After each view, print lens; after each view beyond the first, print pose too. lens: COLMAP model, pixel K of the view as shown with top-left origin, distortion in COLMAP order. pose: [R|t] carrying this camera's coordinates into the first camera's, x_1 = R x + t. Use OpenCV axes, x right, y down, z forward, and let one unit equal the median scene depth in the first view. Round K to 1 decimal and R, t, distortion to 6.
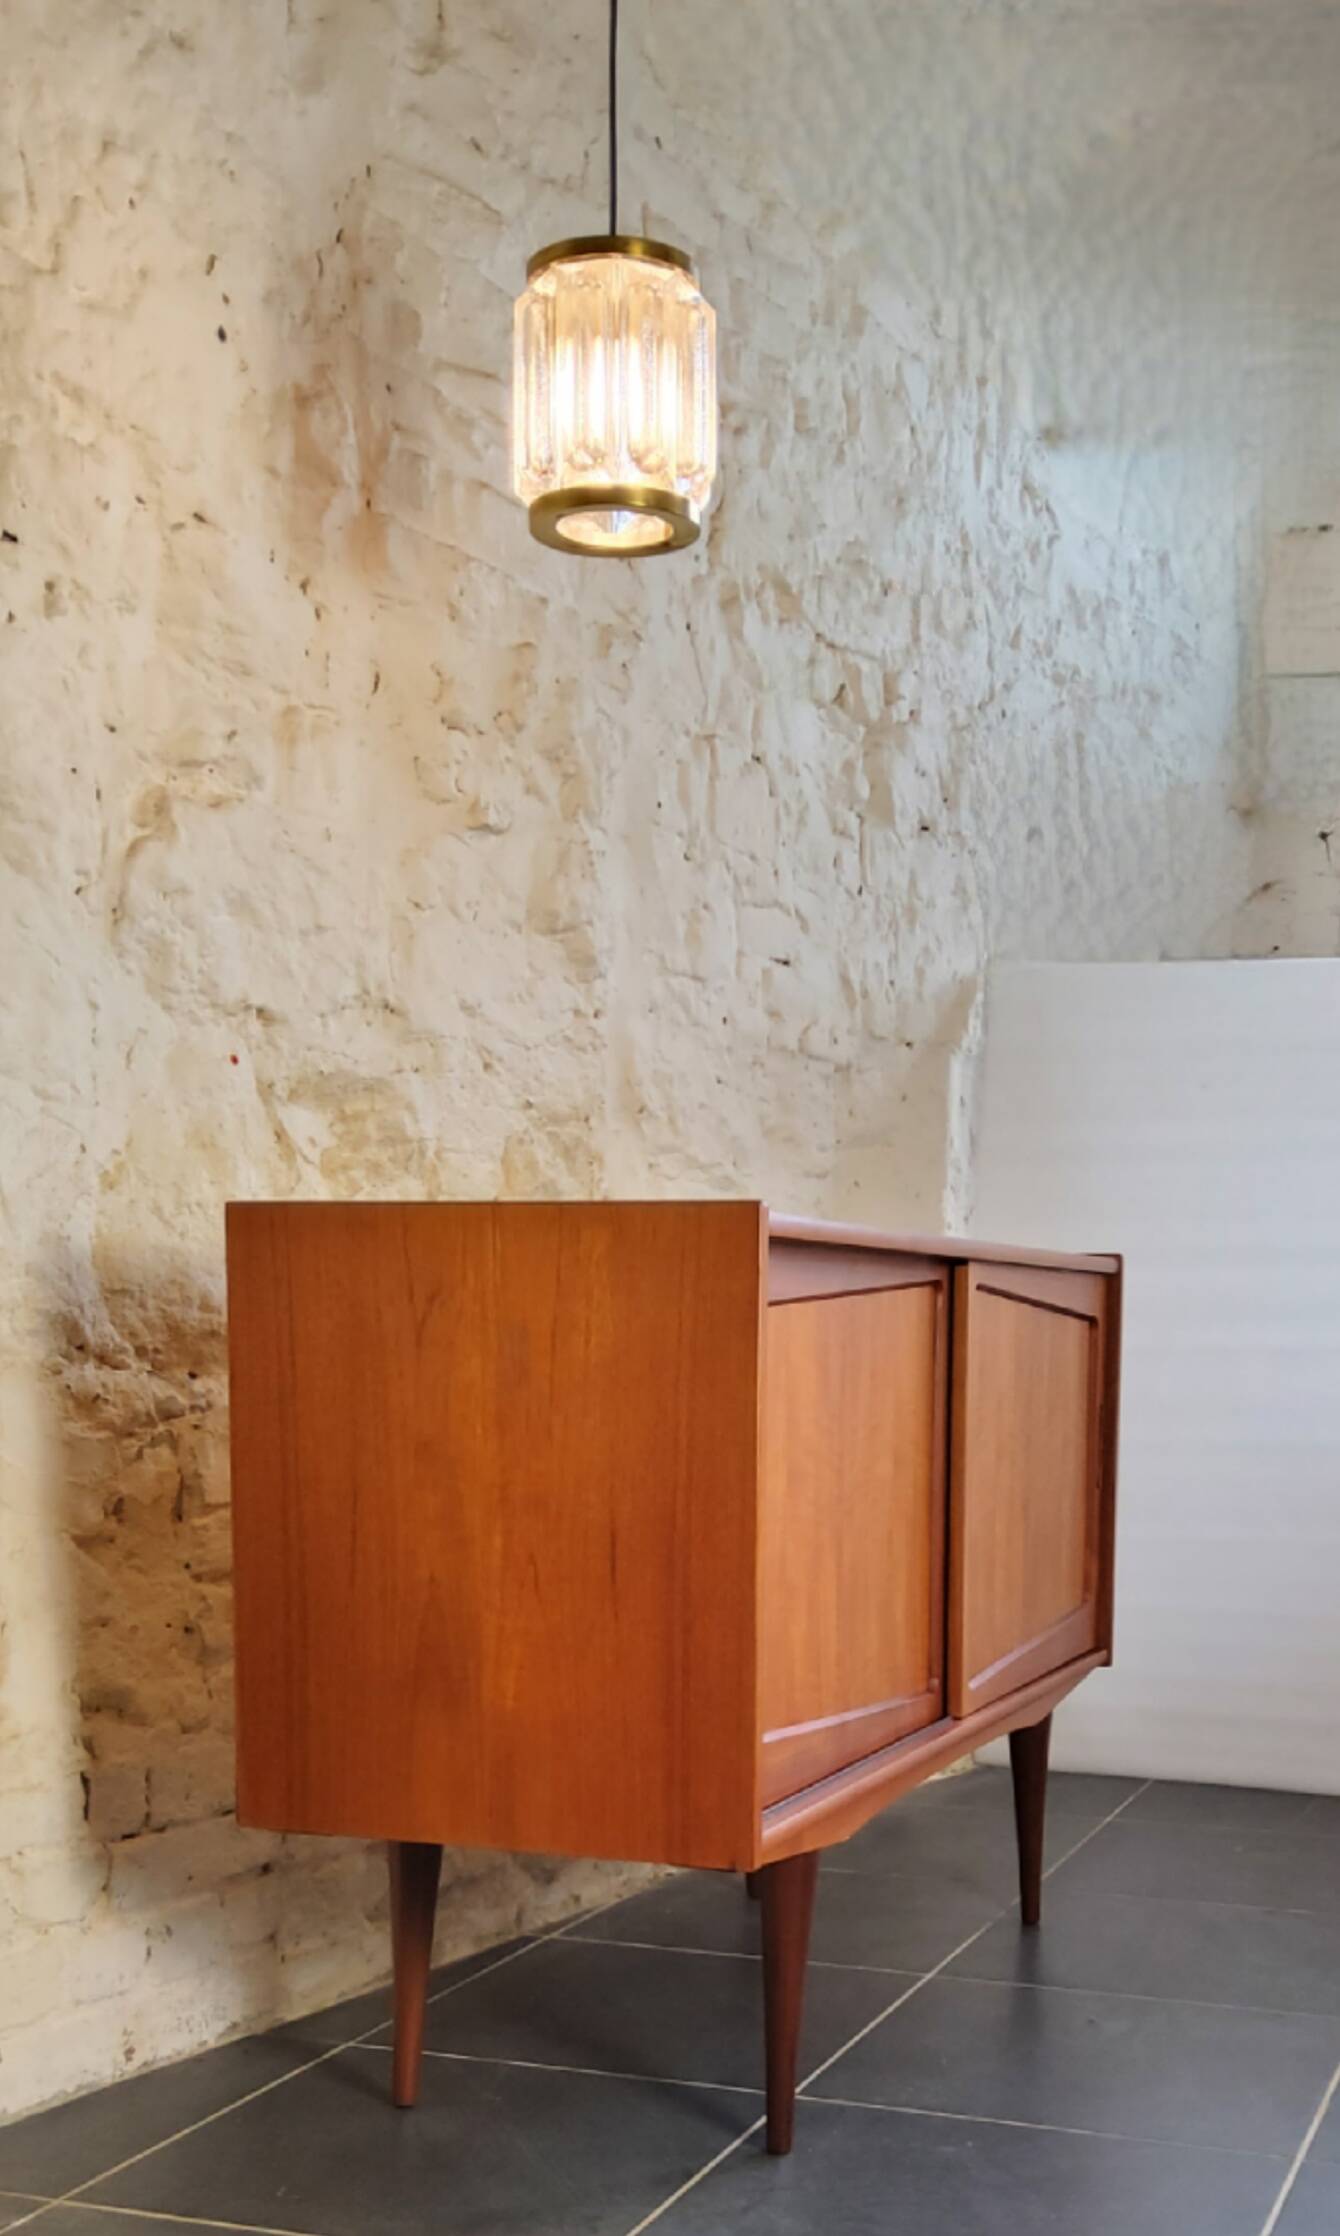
lens RADIAL K [[2527.3, 0, 833.1], [0, 2527.3, 1595.2], [0, 0, 1]] dist [0.057787, 0.000000]
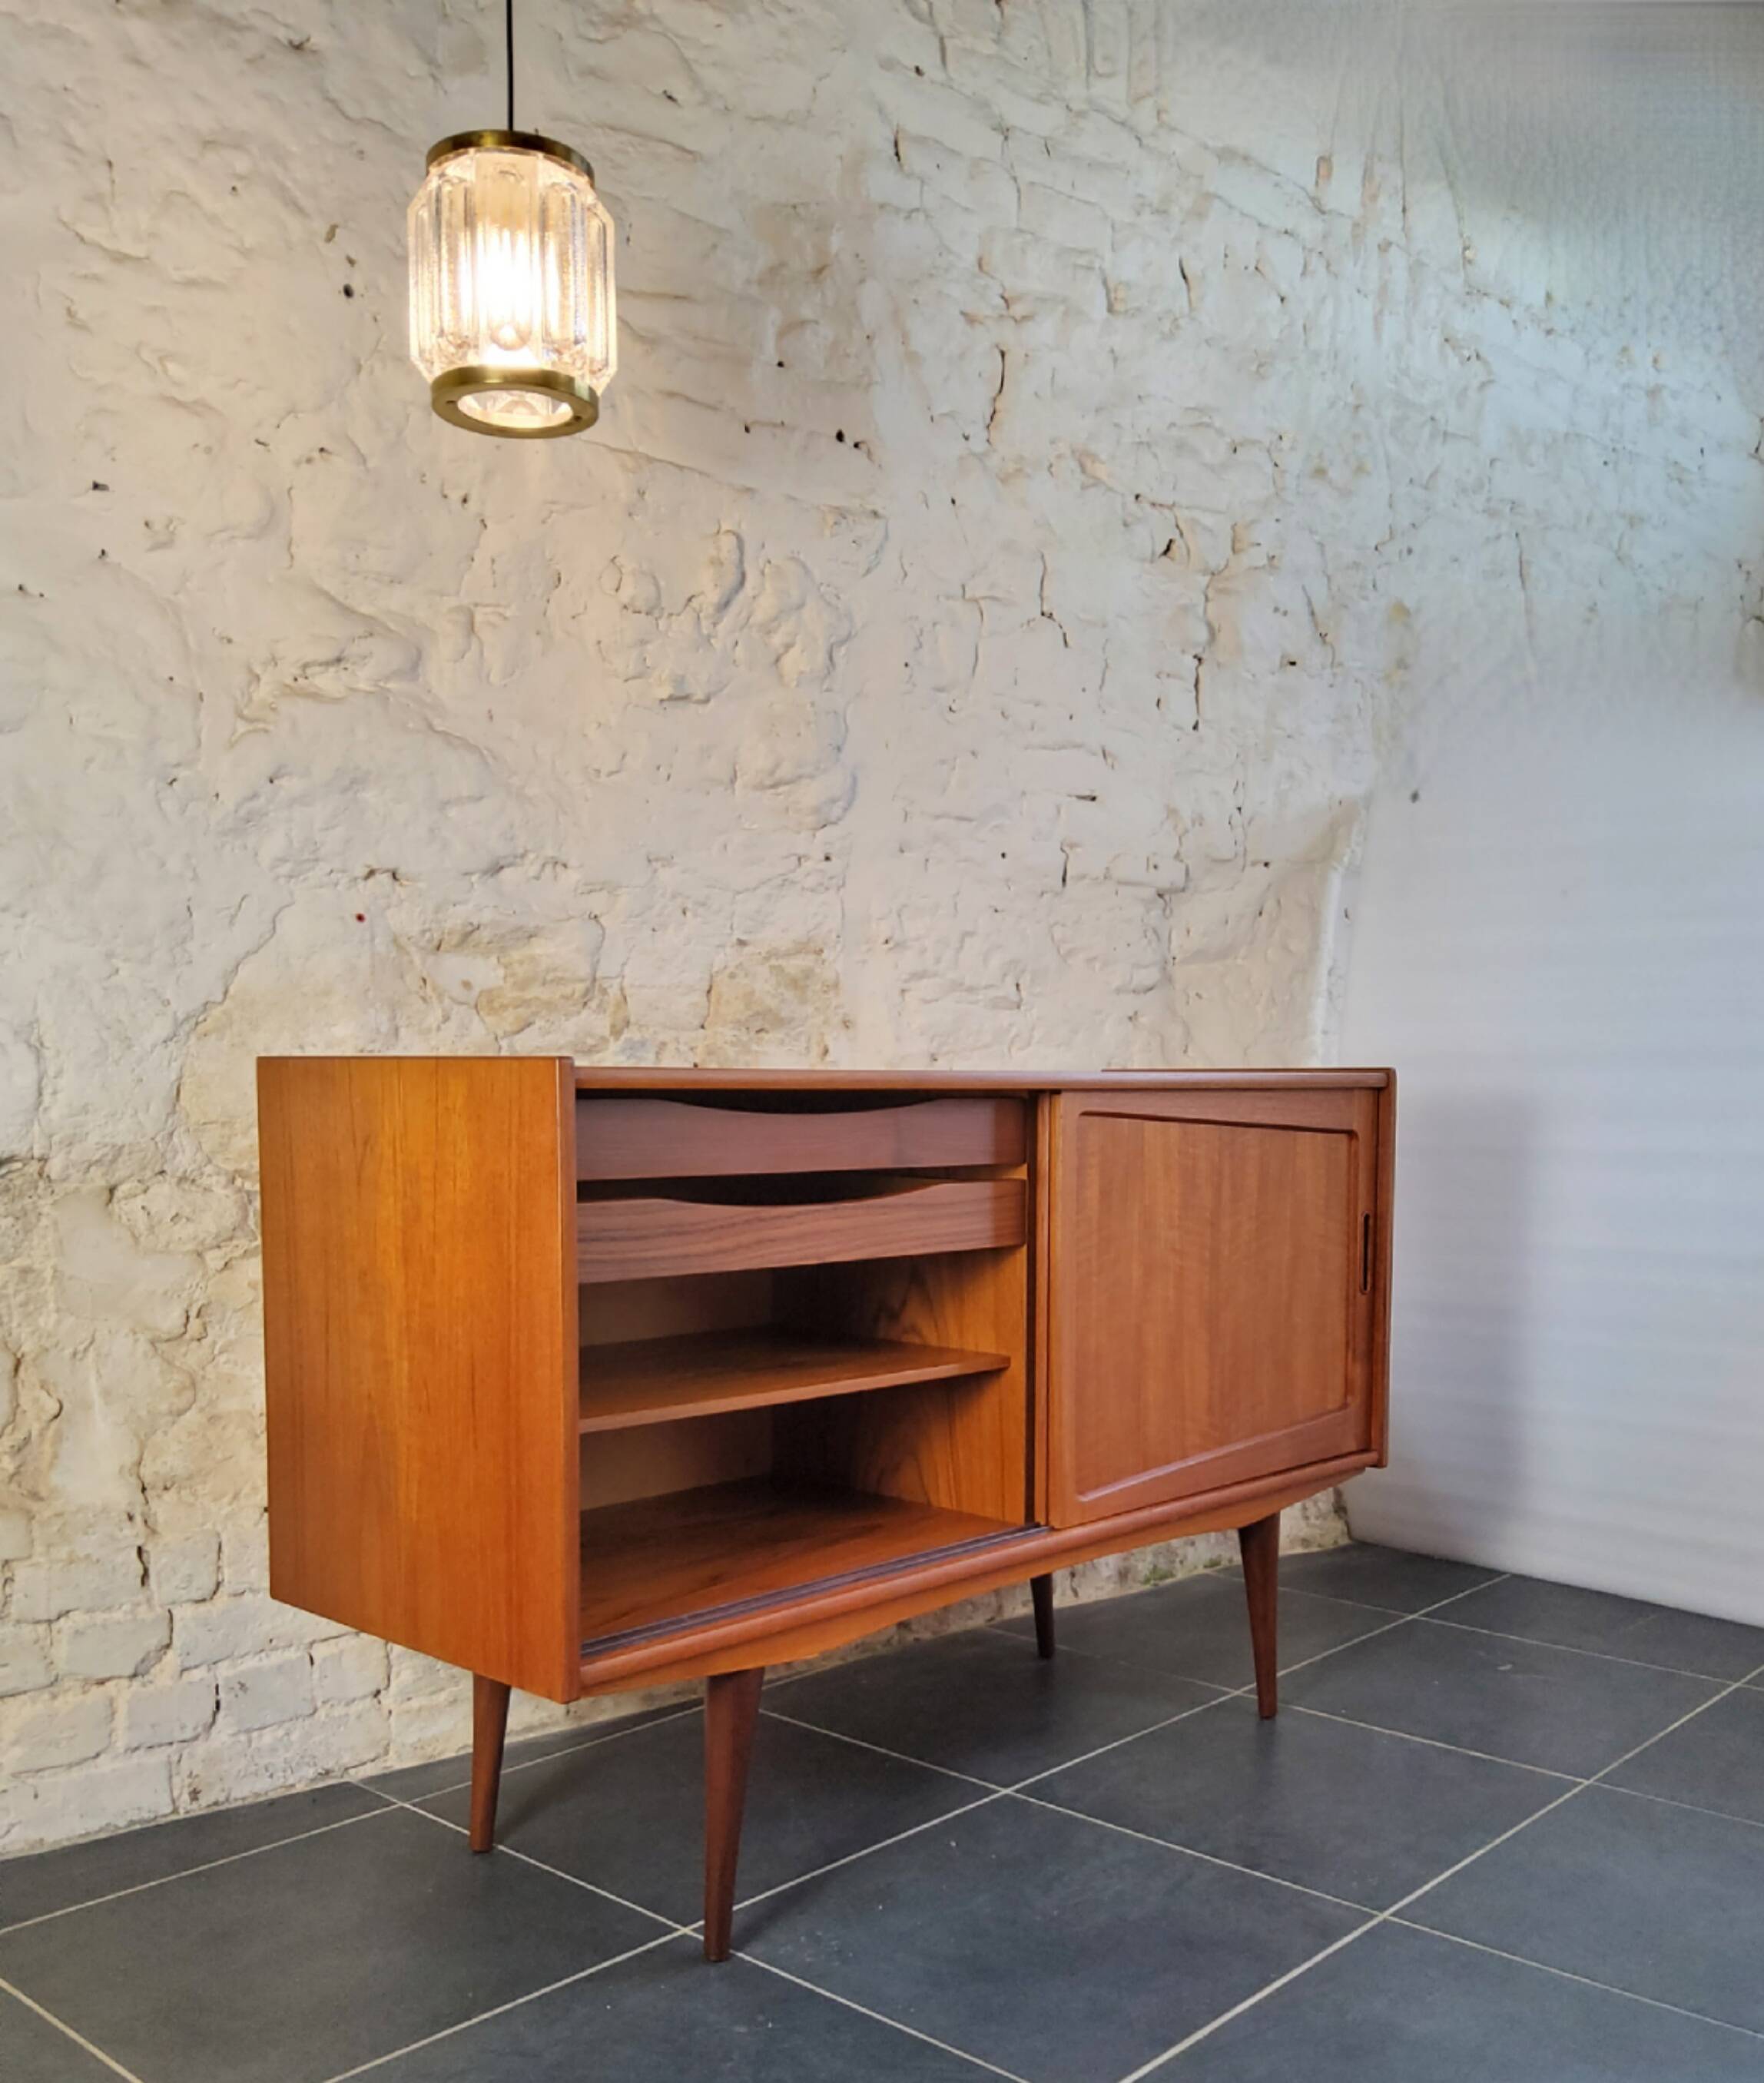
lens RADIAL K [[1929.0, 0, 971.2], [0, 1929.0, 1243.5], [0, 0, 1]] dist [0.038915, 0.000000]
pose [[0.922258, 0.024378, -0.385804, 0.325146], [-0.034429, 0.999223, -0.019164, -0.052690], [0.385038, 0.030957, 0.922382, 0.282297]]
